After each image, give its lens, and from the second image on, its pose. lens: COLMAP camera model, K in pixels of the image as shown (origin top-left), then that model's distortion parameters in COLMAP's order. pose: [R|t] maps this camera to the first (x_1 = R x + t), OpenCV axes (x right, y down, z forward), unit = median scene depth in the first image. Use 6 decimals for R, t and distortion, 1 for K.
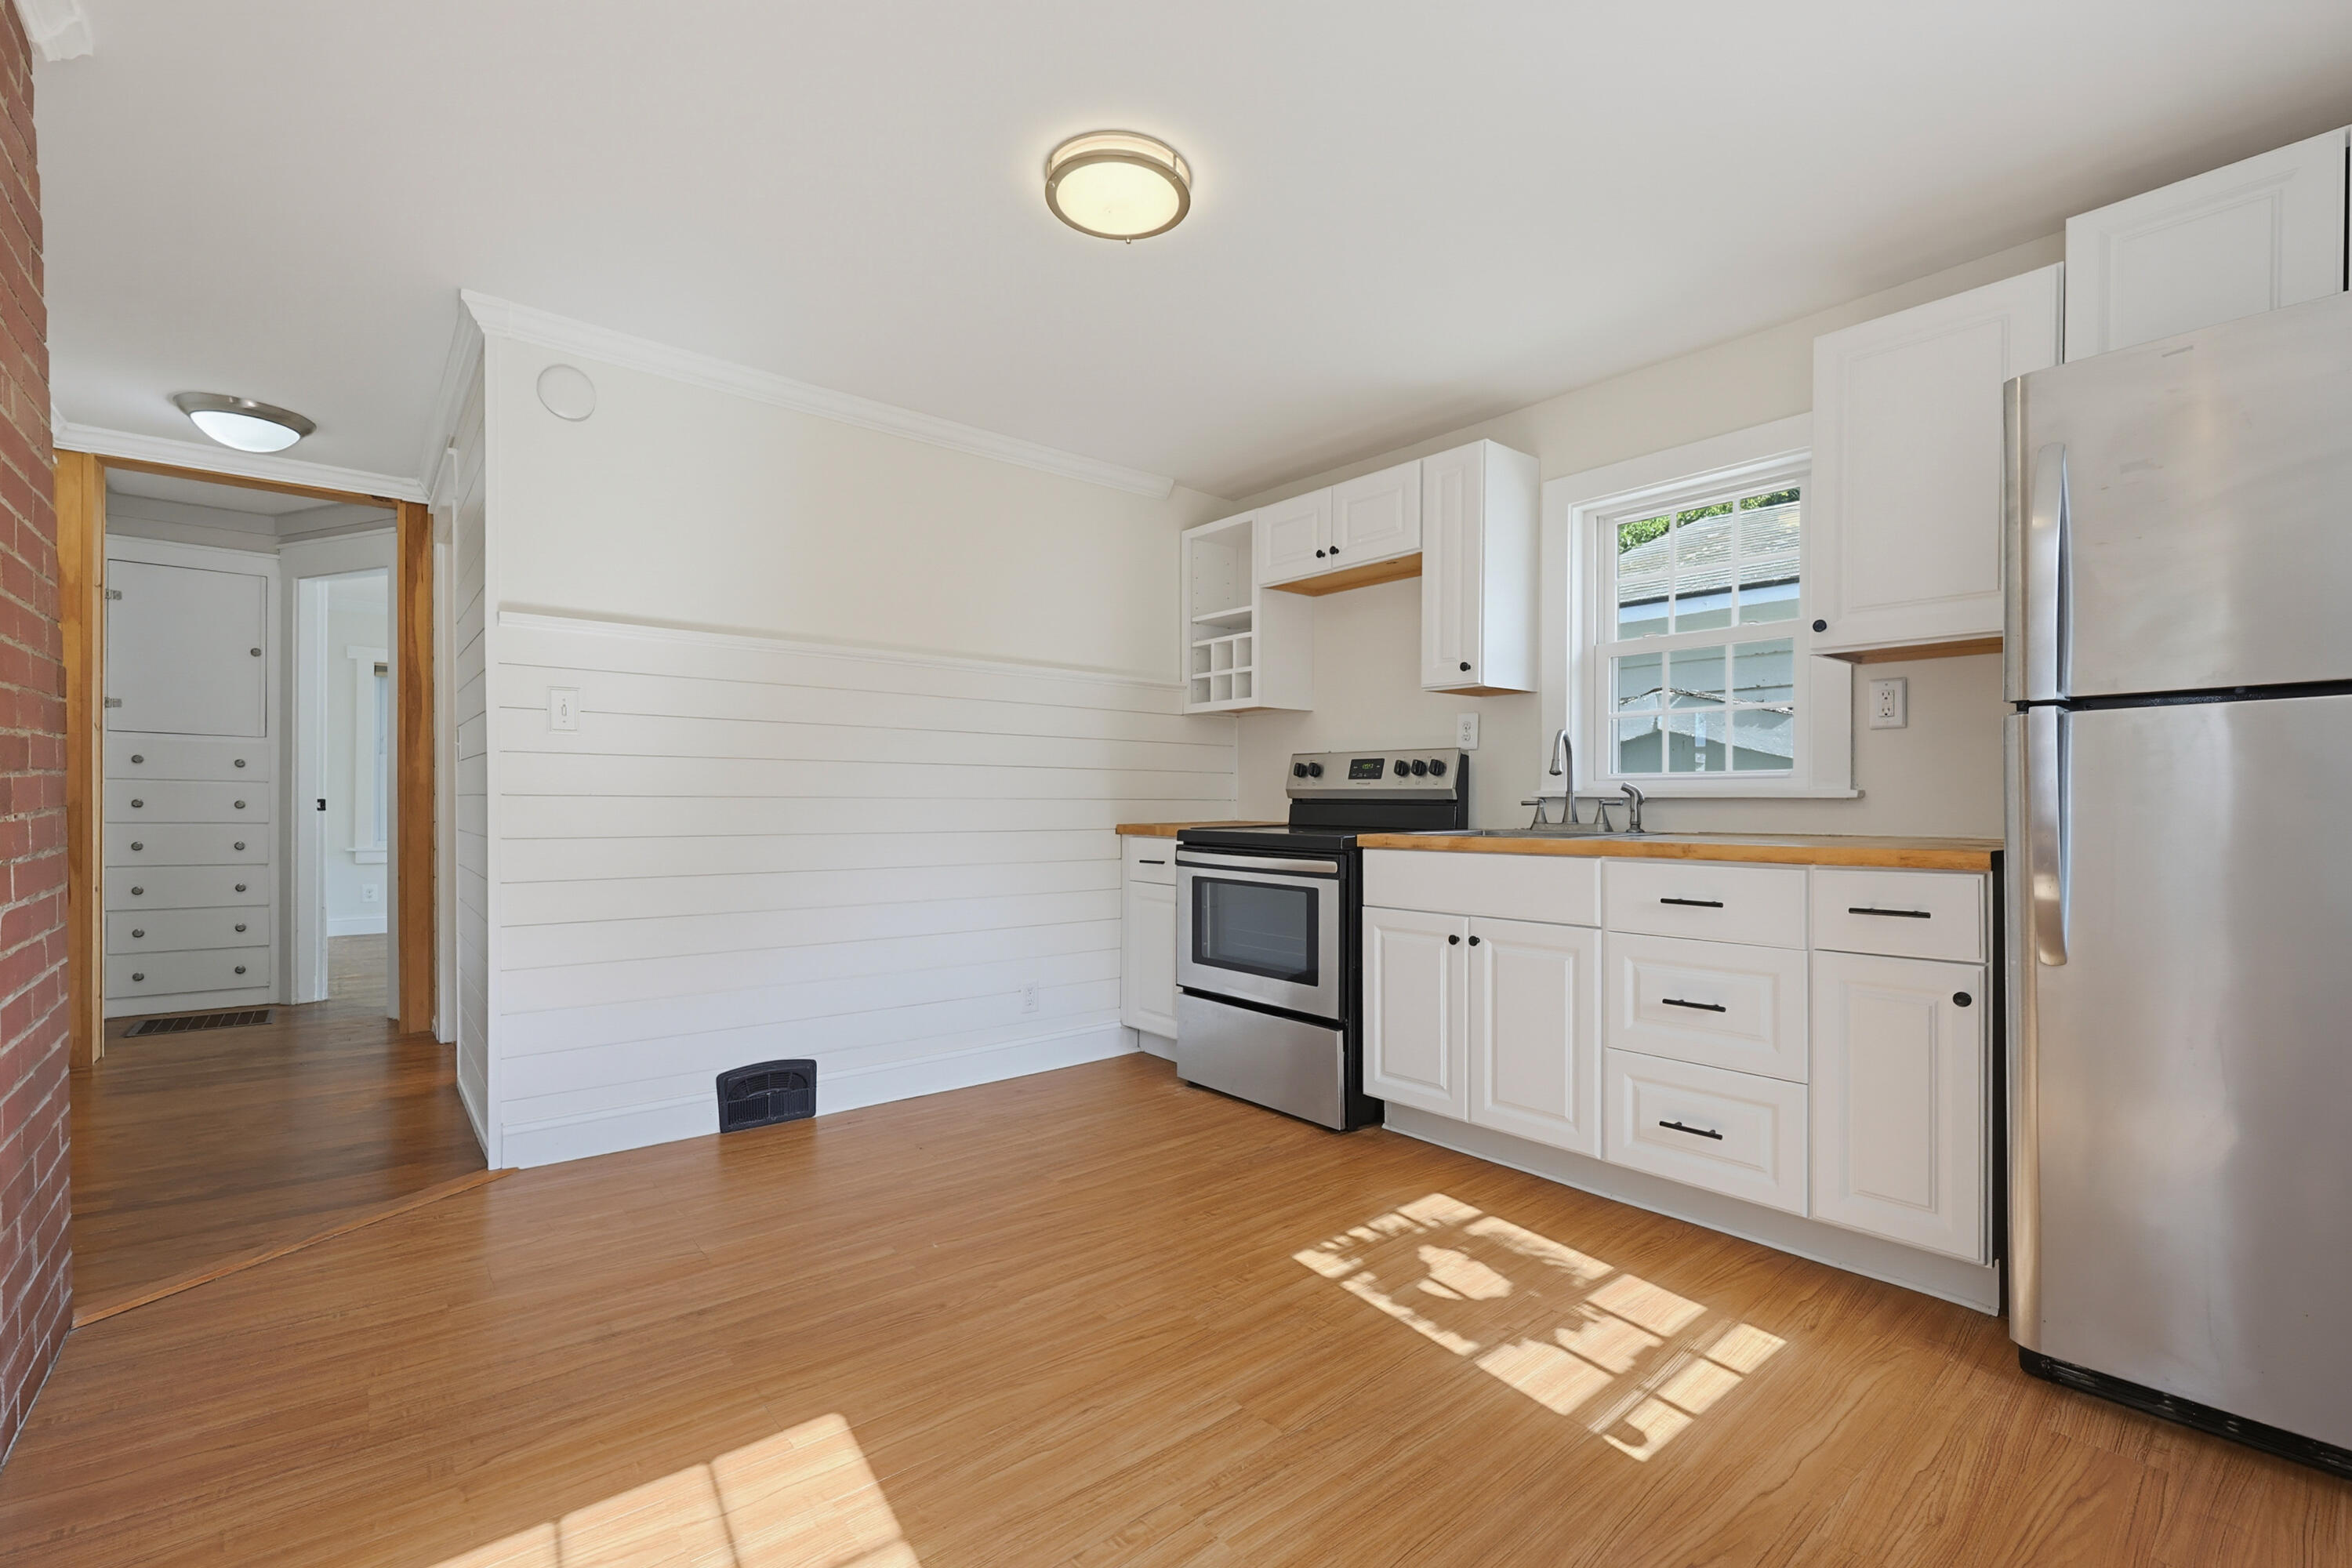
lens RADIAL K [[1003.5, 0, 1212.2], [0, 1003.5, 800.0], [0, 0, 1]] dist [-0.000607, 0.000148]
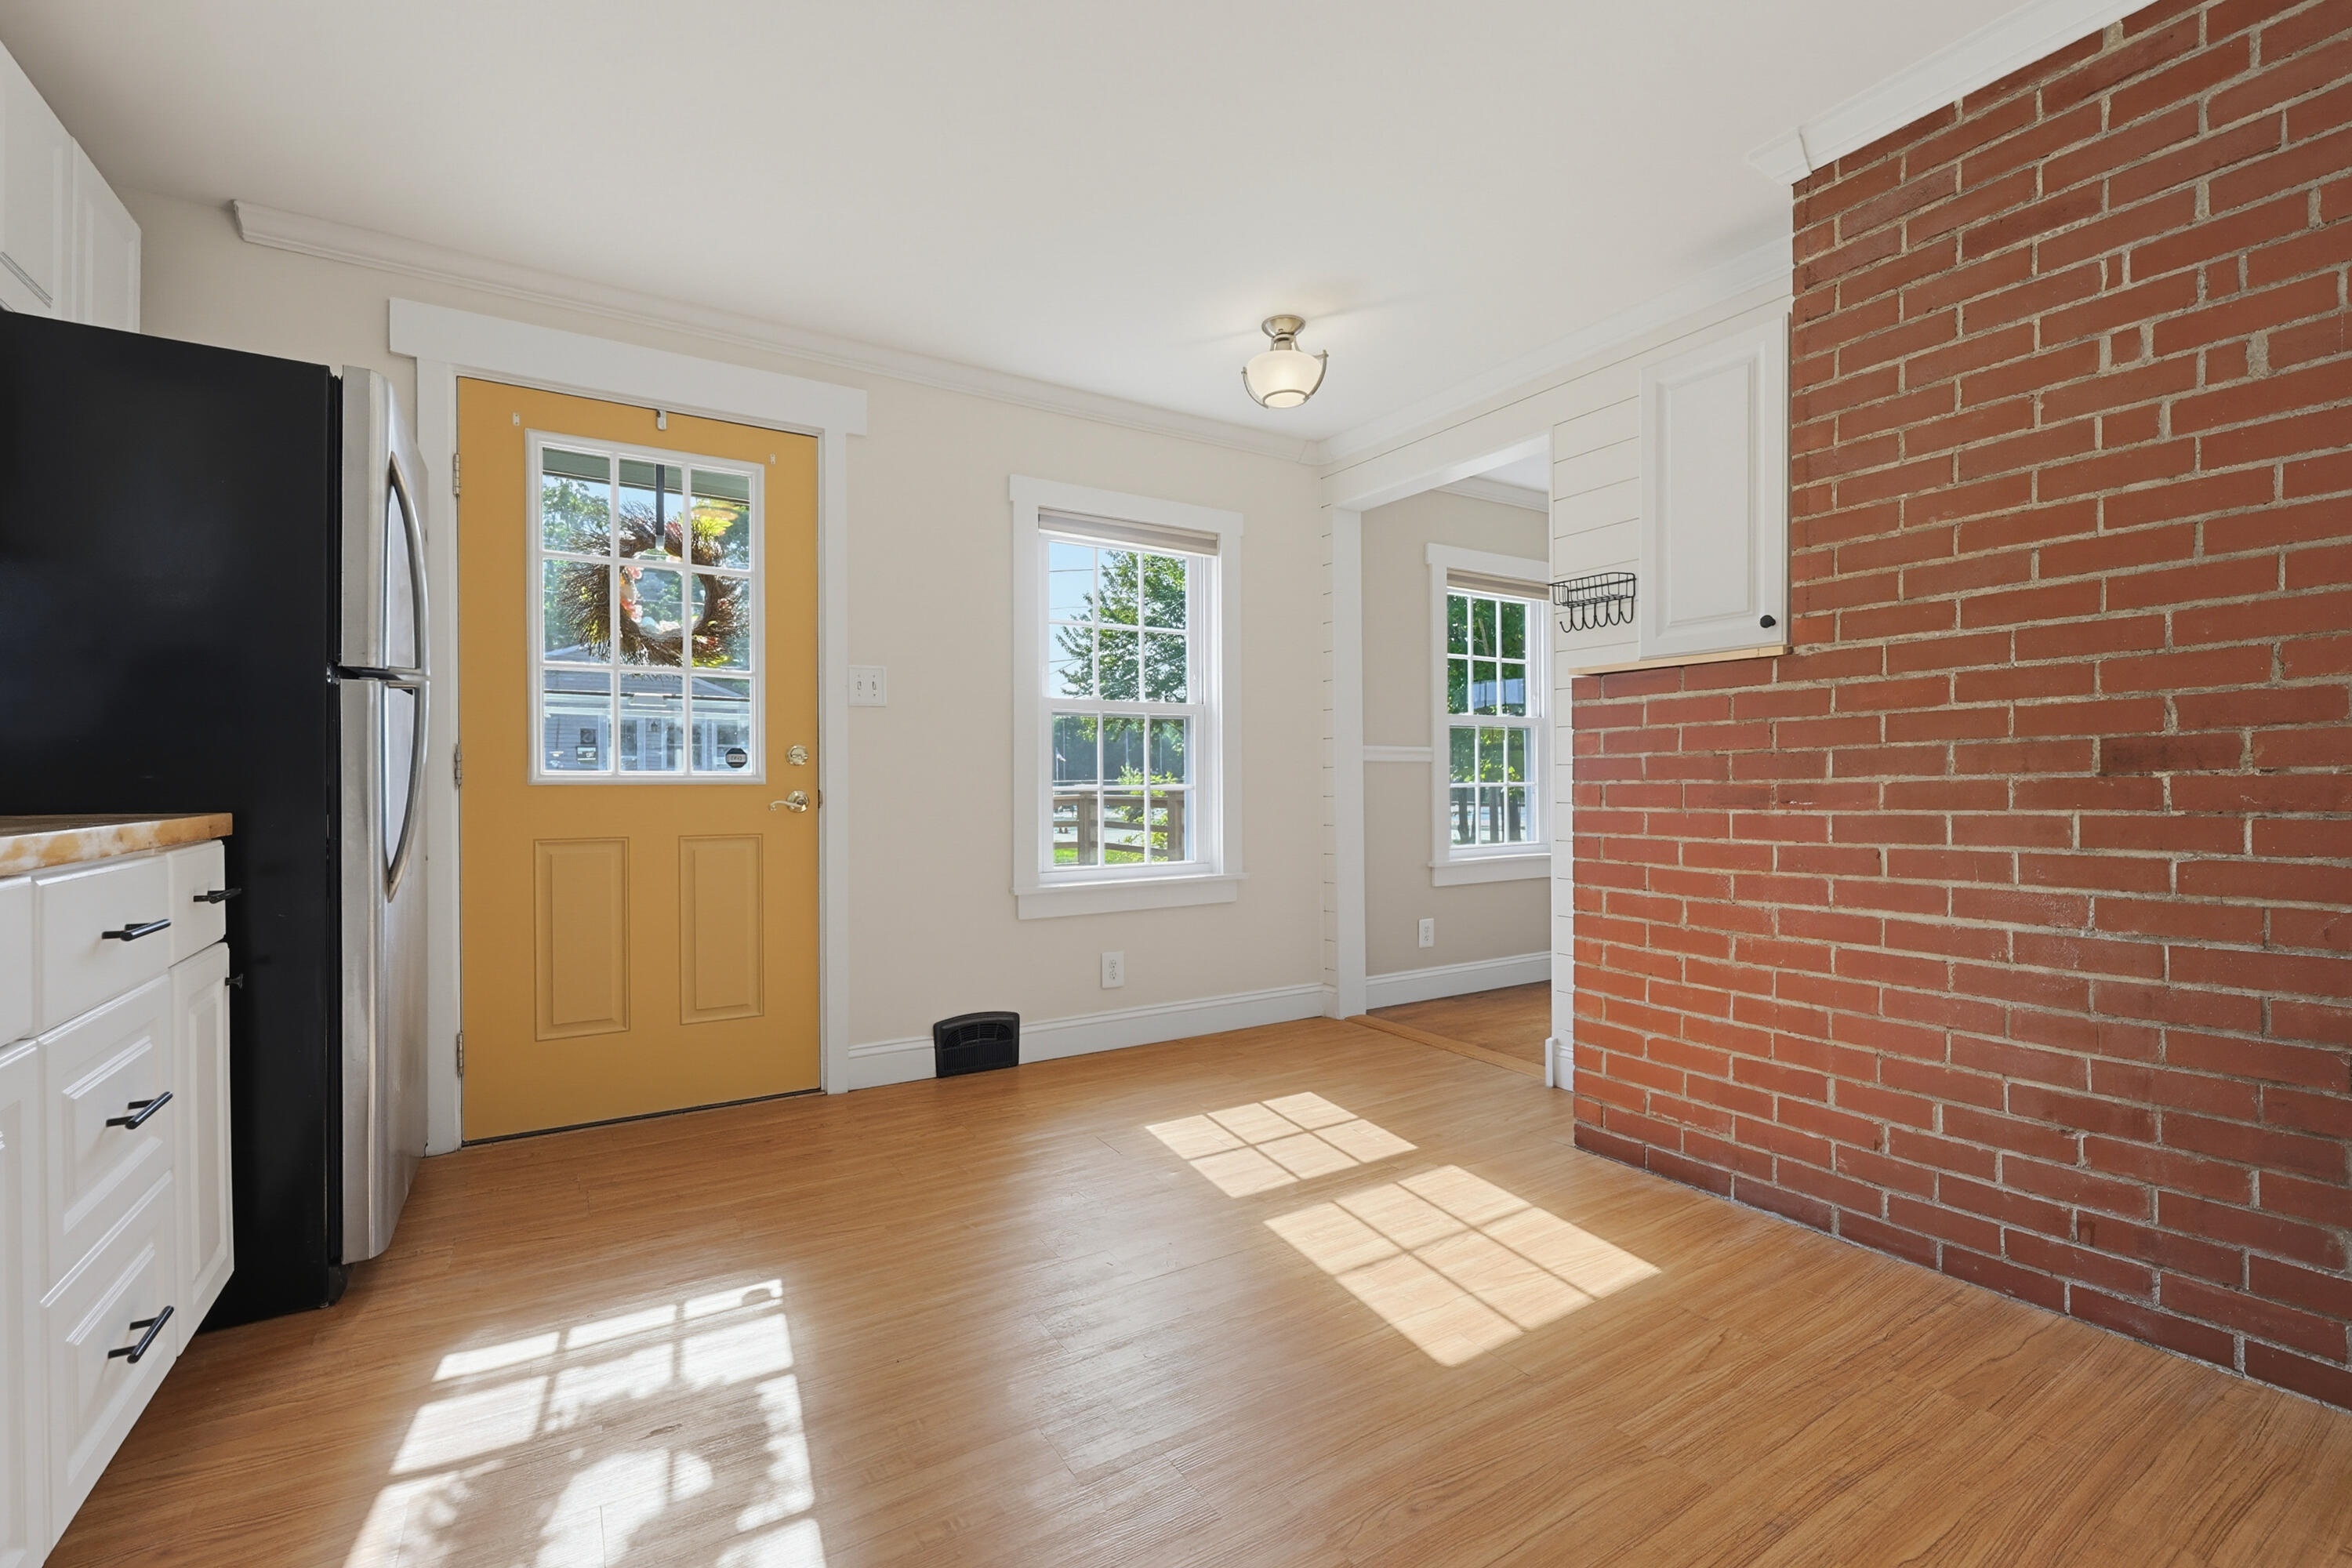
lens RADIAL K [[1030.9, 0, 1176.0], [0, 1030.9, 784.0], [0, 0, 1]] dist [-0.000436, 0.000289]
pose [[-0.985604, 0.000189, 0.169067, -0.148445], [0.000276, 1.000000, 0.000489, 0.014350], [-0.169067, 0.000528, -0.985604, 1.095155]]
